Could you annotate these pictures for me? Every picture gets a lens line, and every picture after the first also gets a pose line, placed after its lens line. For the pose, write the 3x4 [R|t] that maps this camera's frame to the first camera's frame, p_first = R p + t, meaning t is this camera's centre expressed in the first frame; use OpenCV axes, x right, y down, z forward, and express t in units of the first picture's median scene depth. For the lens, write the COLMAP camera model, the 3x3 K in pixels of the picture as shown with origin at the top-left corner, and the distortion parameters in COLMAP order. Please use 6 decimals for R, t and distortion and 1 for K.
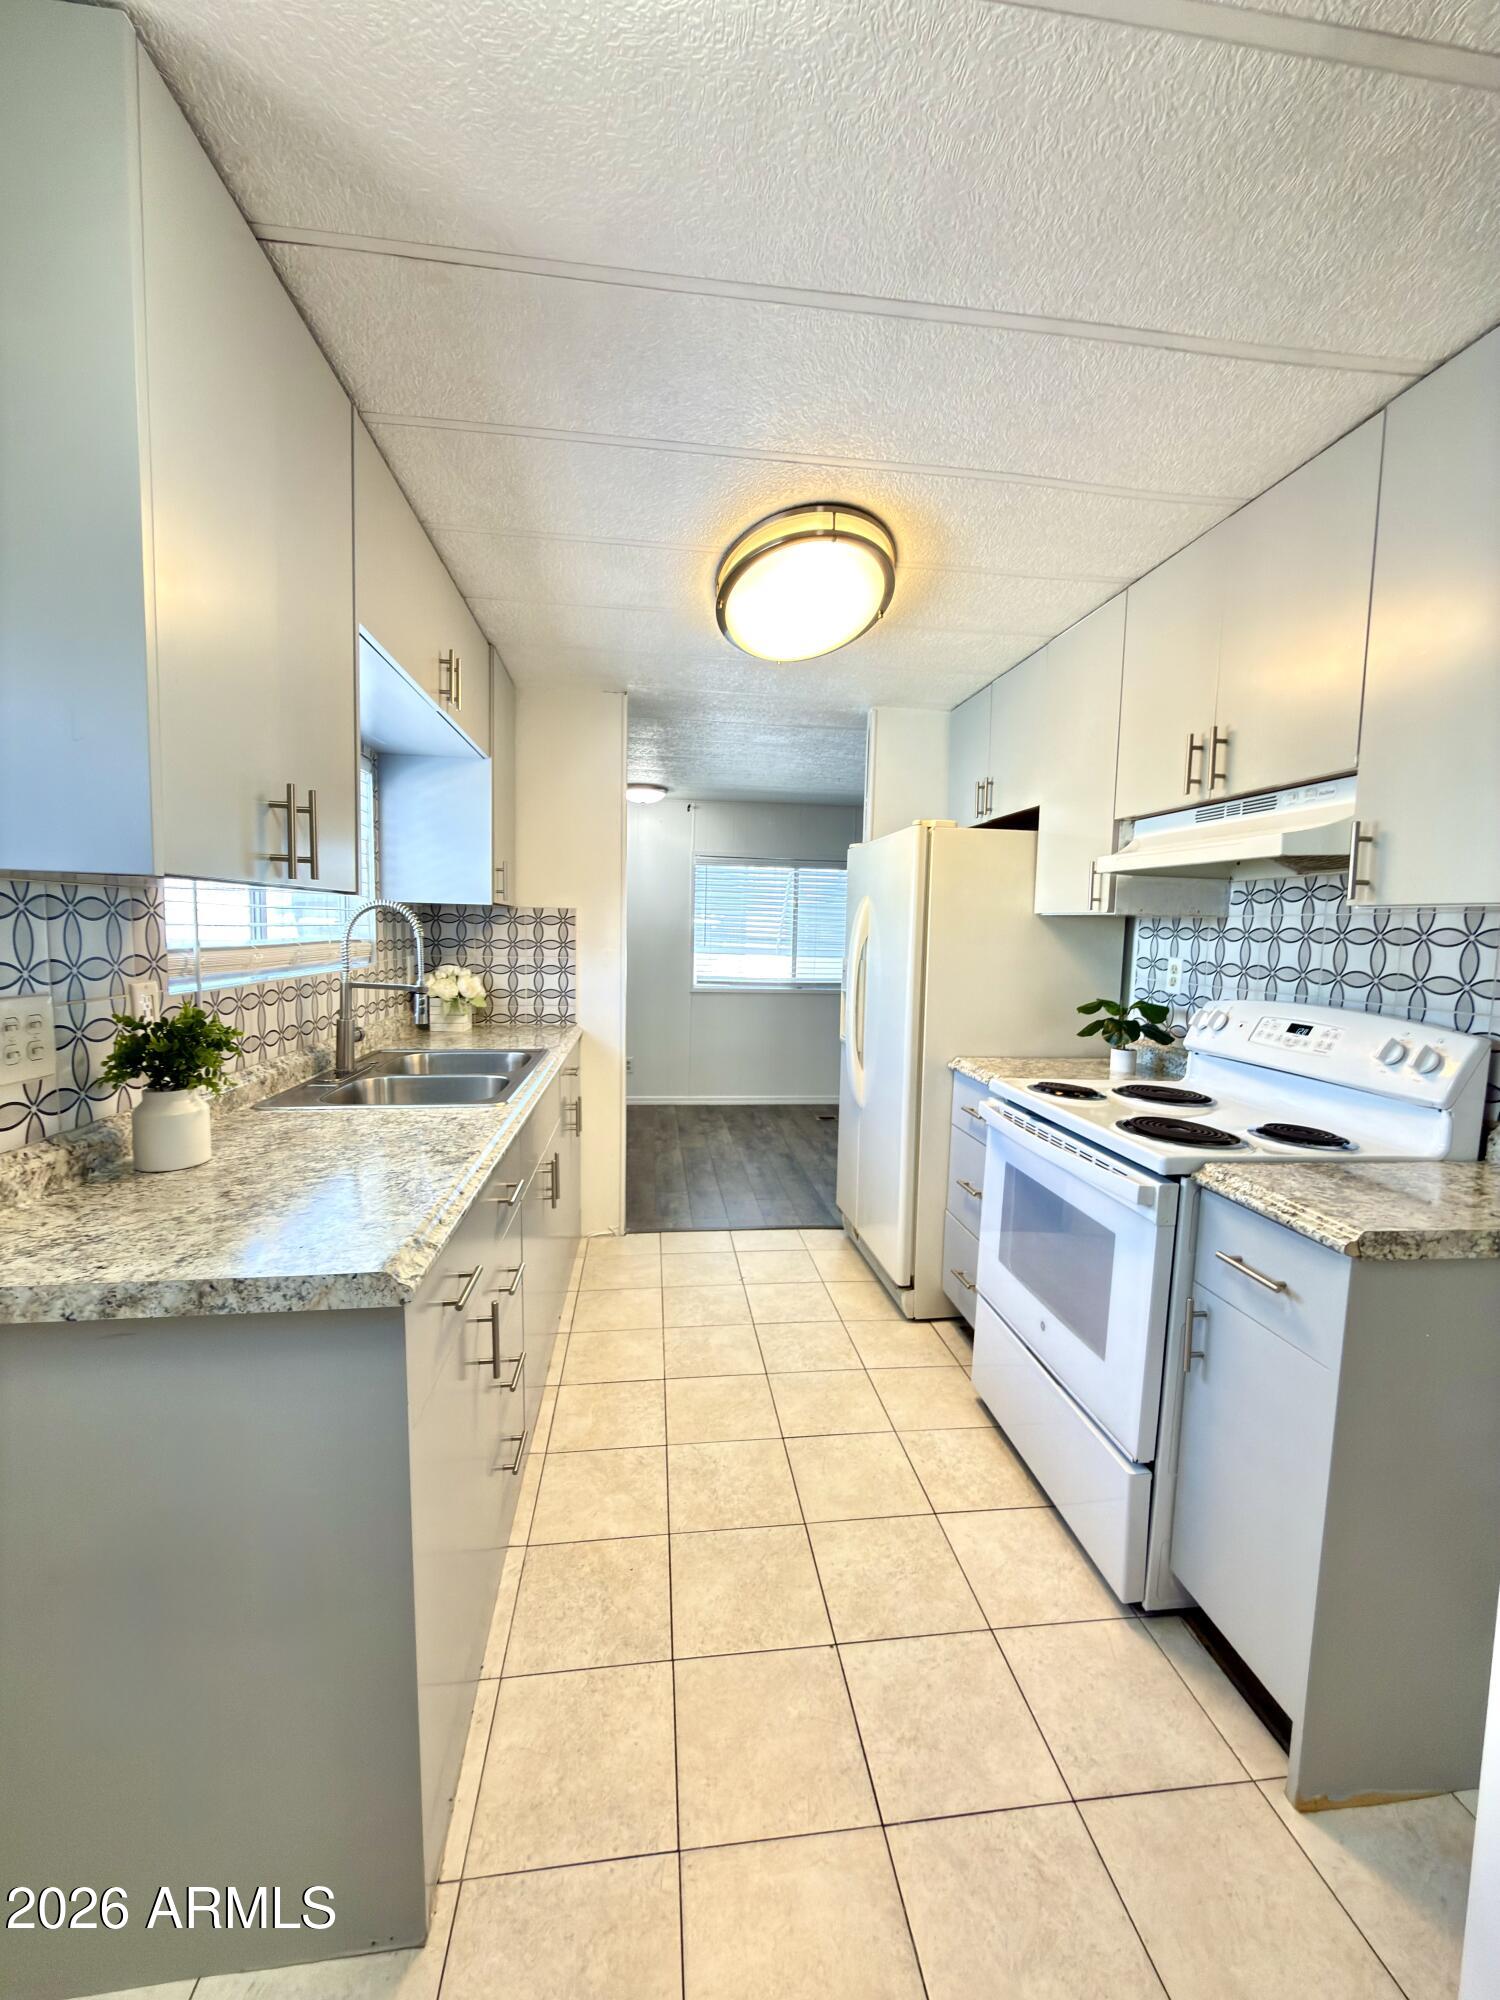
lens RADIAL K [[797.6, 0, 749.8], [0, 797.6, 997.0], [0, 0, 1]] dist [-0.000731, 0.000085]
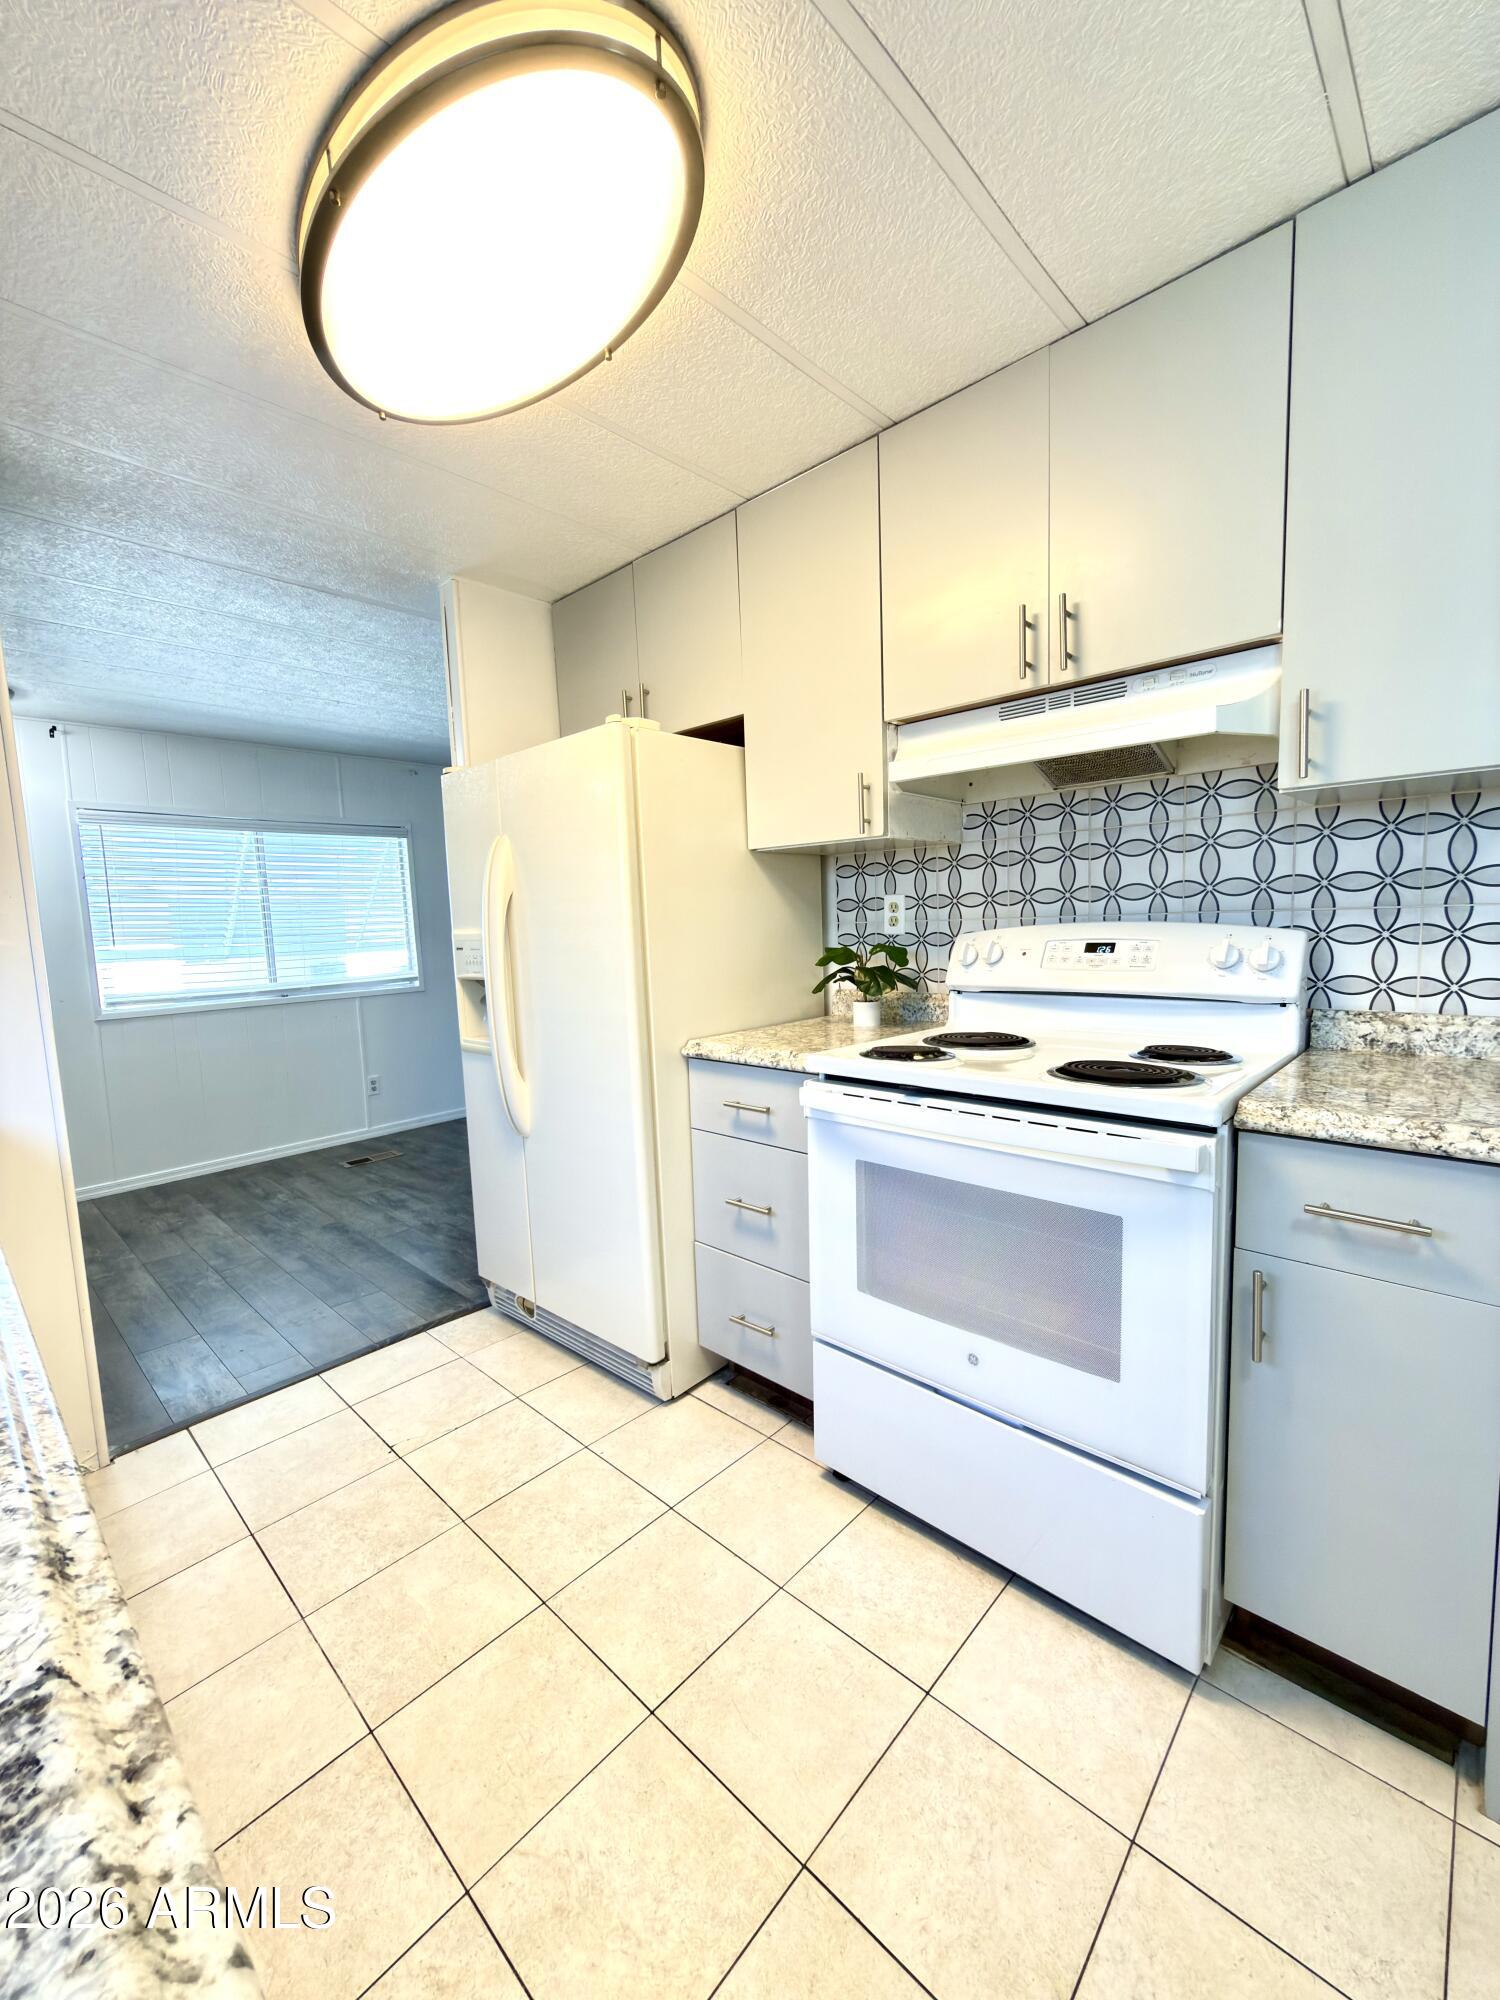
lens RADIAL K [[797.6, 0, 749.8], [0, 797.6, 997.0], [0, 0, 1]] dist [-0.000731, 0.000085]
pose [[0.766838, -0.117206, 0.631048, -0.190593], [0.111850, 0.992544, 0.048430, 0.004672], [-0.632020, 0.033444, 0.774230, 0.424183]]
